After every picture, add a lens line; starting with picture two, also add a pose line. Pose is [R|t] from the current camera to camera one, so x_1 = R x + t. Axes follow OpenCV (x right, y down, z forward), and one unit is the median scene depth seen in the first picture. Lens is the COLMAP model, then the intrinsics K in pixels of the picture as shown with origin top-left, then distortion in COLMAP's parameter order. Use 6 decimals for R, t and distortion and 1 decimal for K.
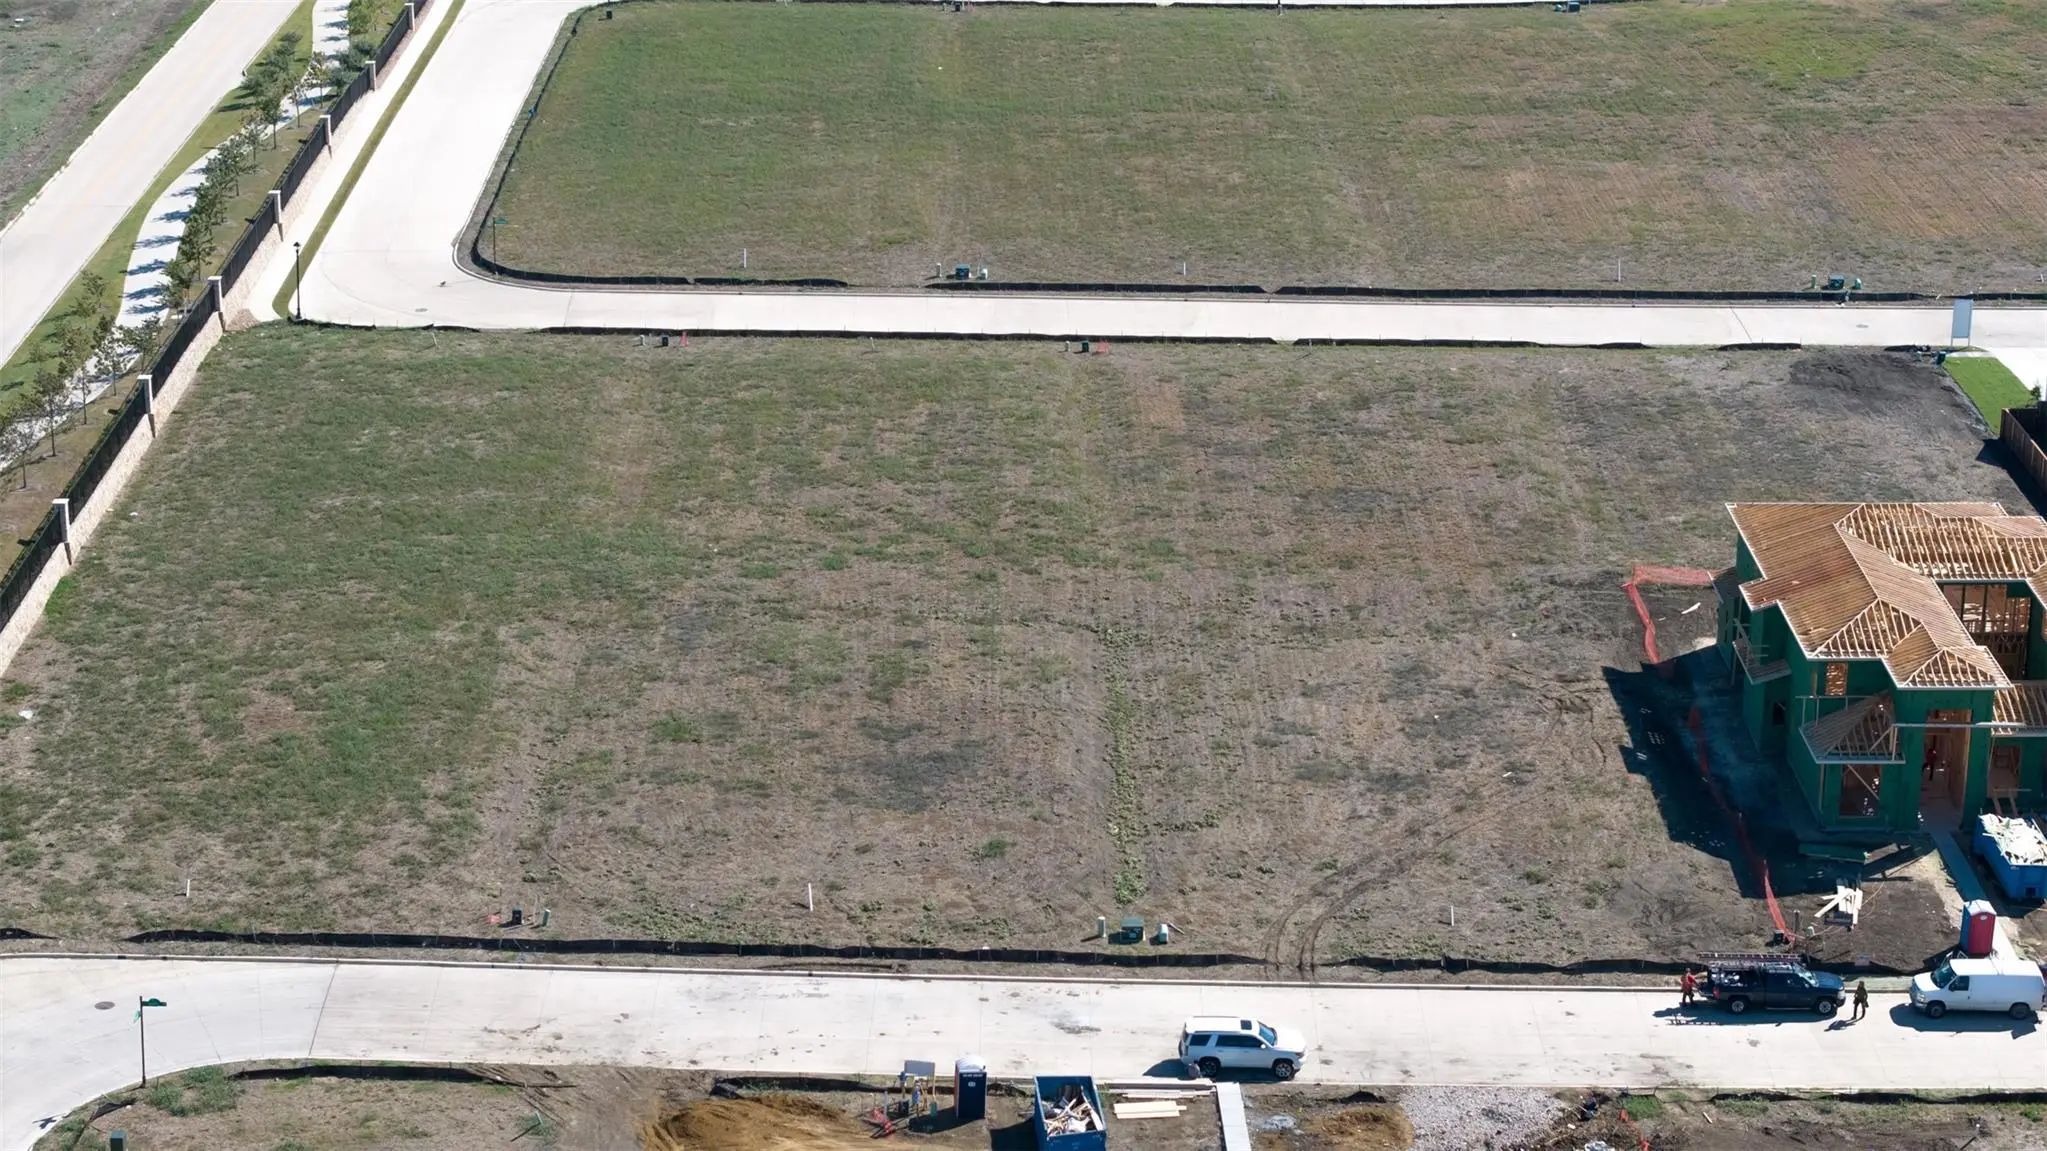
lens RADIAL K [[4138.3, 0, 1023.5], [0, 4138.3, 575.5], [0, 0, 1]] dist [-0.211468, 0.791794]
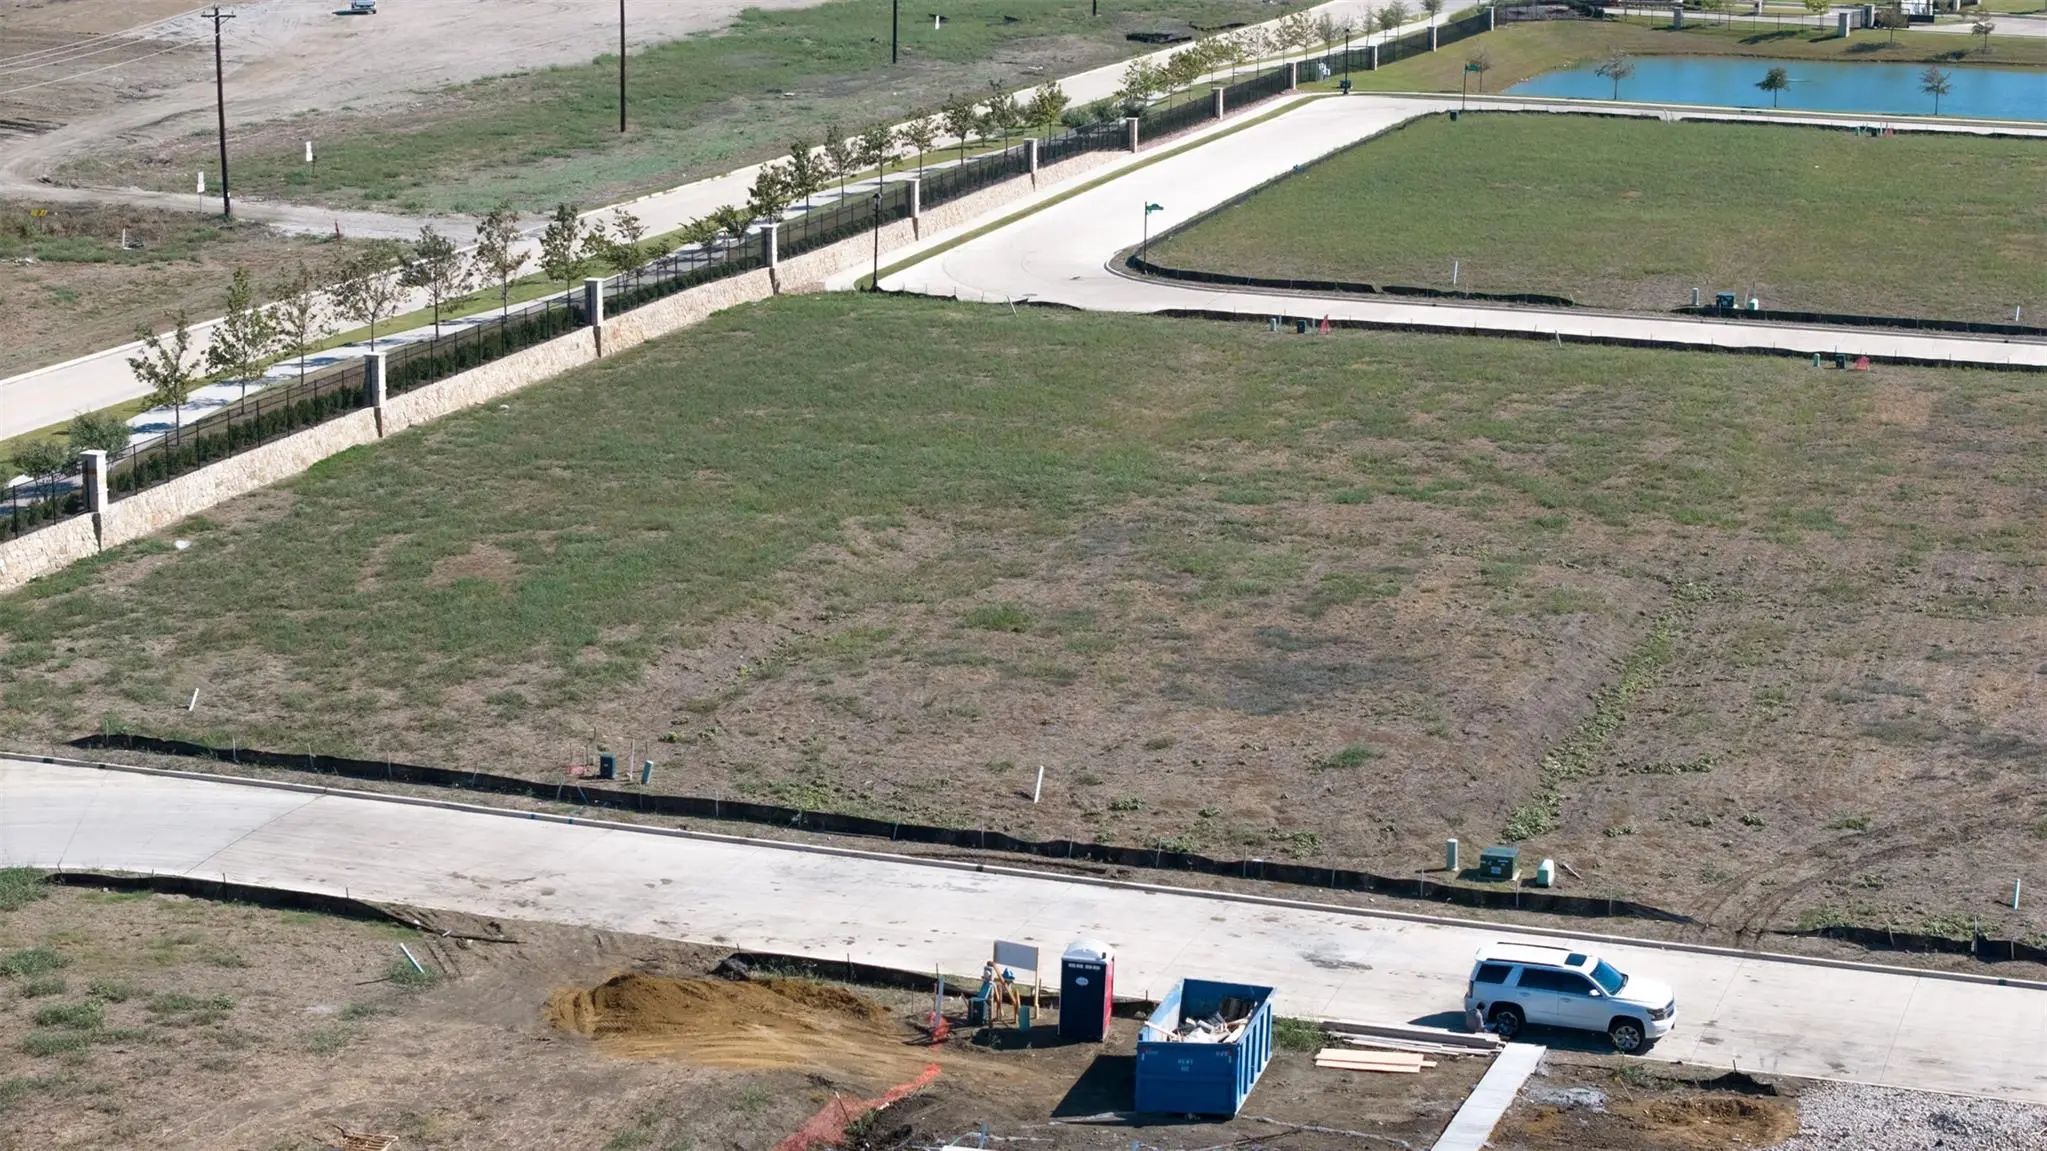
lens RADIAL K [[4138.3, 0, 1023.5], [0, 4138.3, 575.5], [0, 0, 1]] dist [-0.211468, 0.791794]
pose [[0.953293, 0.064579, -0.295061, 0.128554], [-0.101431, 0.988593, -0.111339, 0.109142], [0.284505, 0.136067, 0.948969, 0.333432]]
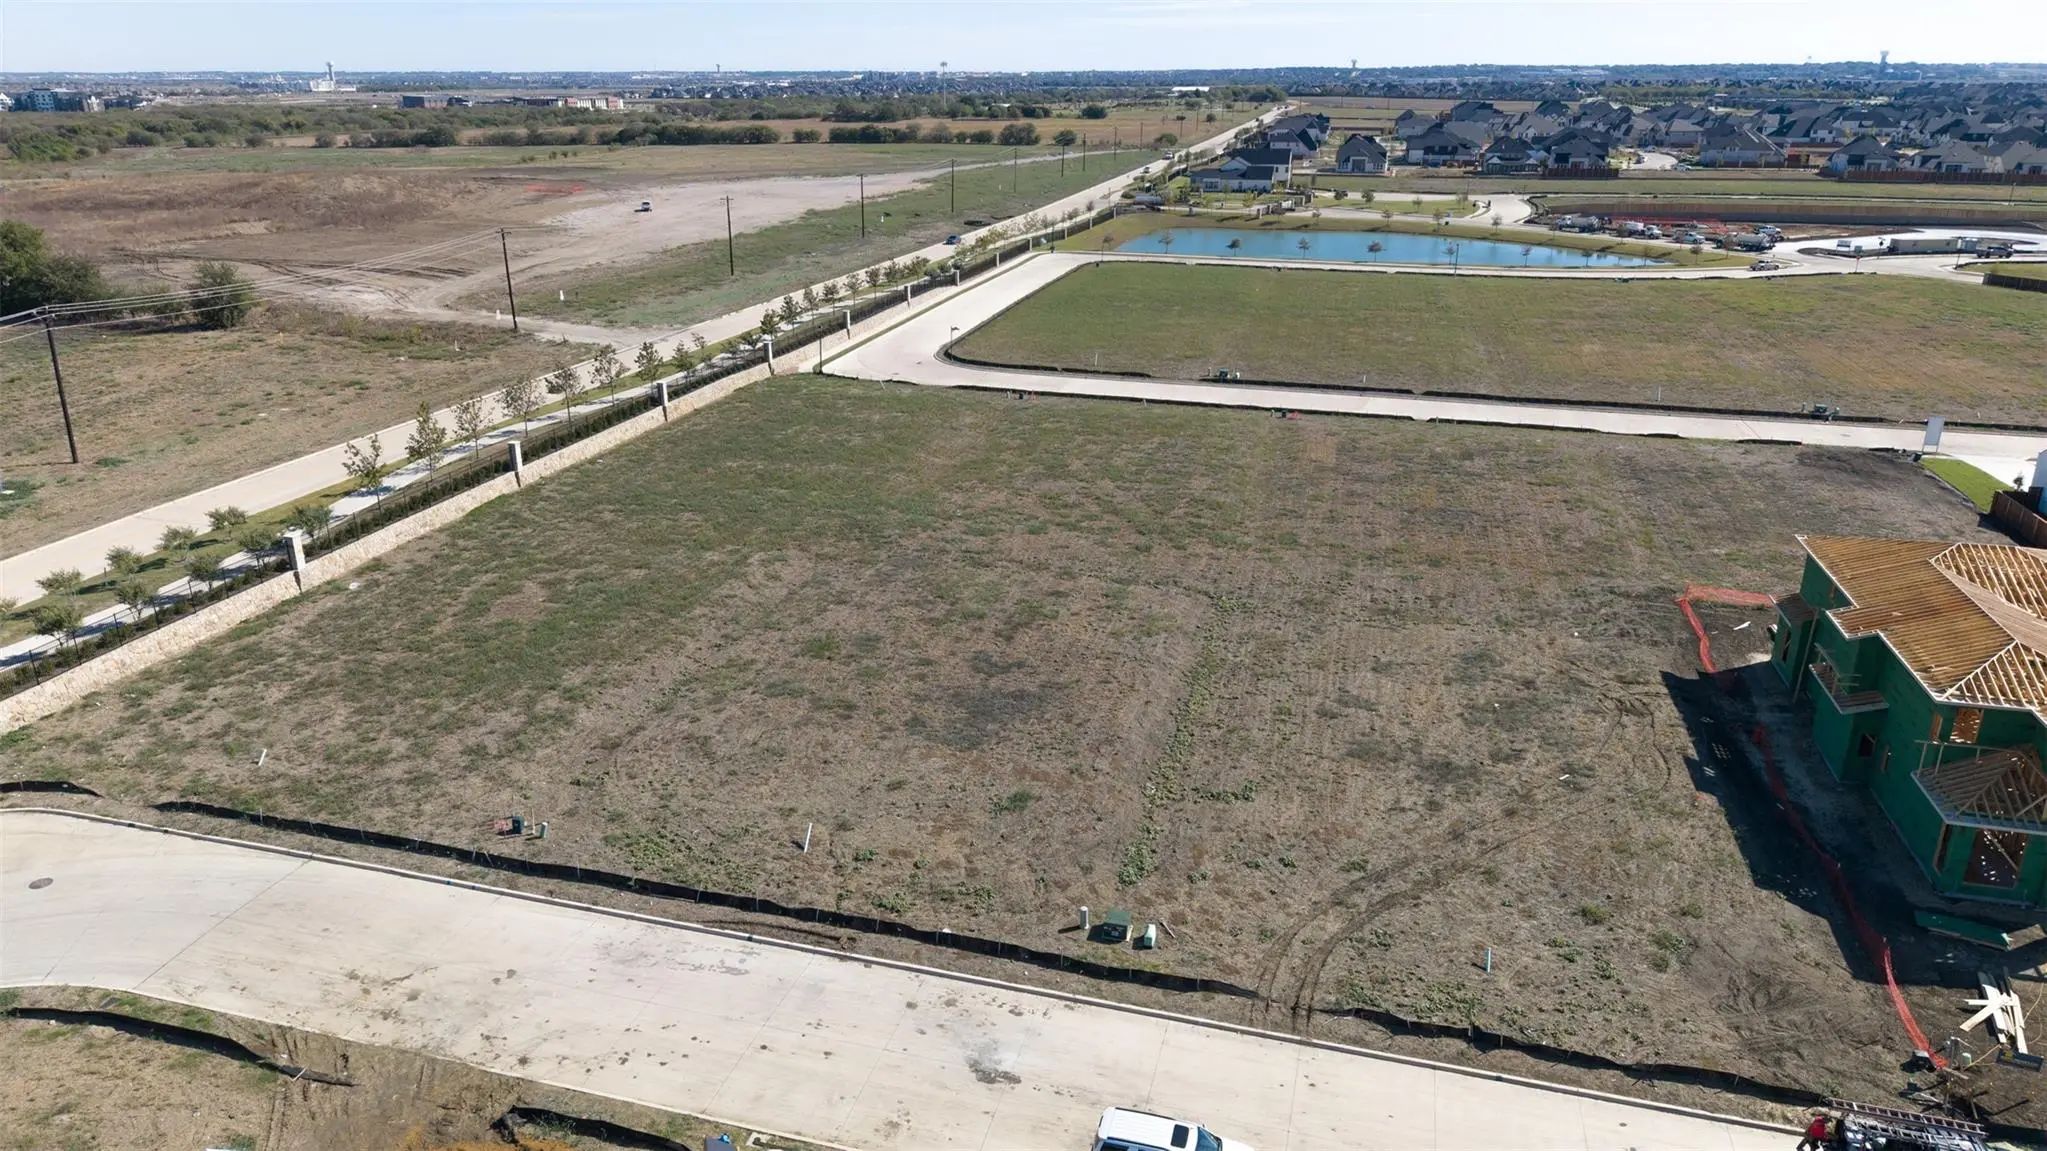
lens RADIAL K [[1379.9, 0, 1023.5], [0, 1379.9, 575.5], [0, 0, 1]] dist [0.041460, -0.057384]
pose [[0.966893, 0.088202, -0.239454, 0.065932], [-0.086160, 0.996100, 0.019004, 0.004300], [0.240196, 0.002257, 0.970722, 0.634177]]
